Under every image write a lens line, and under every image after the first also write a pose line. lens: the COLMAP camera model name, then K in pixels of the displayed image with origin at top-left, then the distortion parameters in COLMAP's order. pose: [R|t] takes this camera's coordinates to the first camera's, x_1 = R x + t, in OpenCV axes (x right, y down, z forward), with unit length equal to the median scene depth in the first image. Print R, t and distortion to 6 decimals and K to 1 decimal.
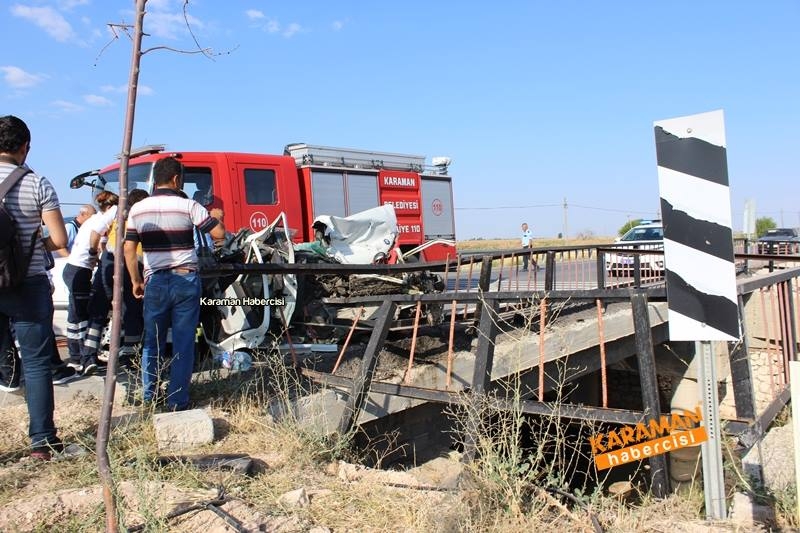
lens RADIAL K [[679.4, 0, 400.0], [0, 679.4, 266.5], [0, 0, 1]] dist [-0.160874, 0.129133]
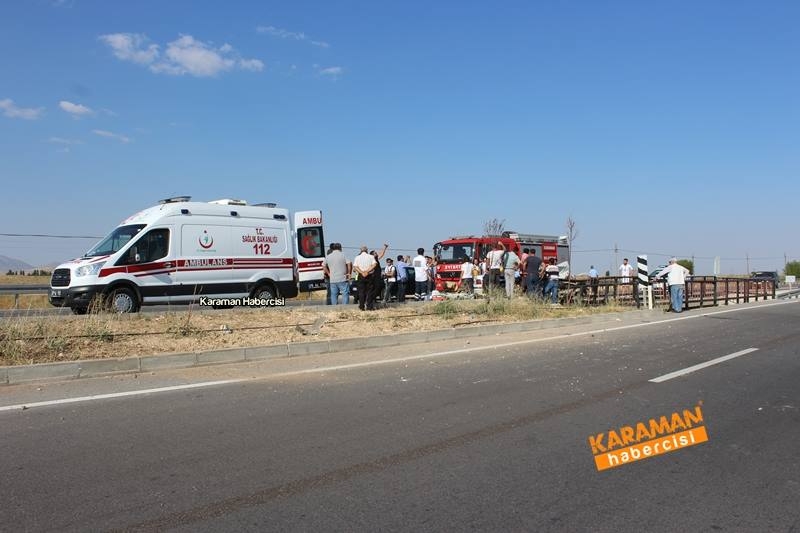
lens RADIAL K [[679.4, 0, 400.0], [0, 679.4, 266.5], [0, 0, 1]] dist [-0.160874, 0.129133]
pose [[0.997769, 0.026802, -0.061142, -0.393024], [-0.029726, 0.998432, -0.047427, 0.070190], [0.059775, 0.049139, 0.997002, -1.443955]]
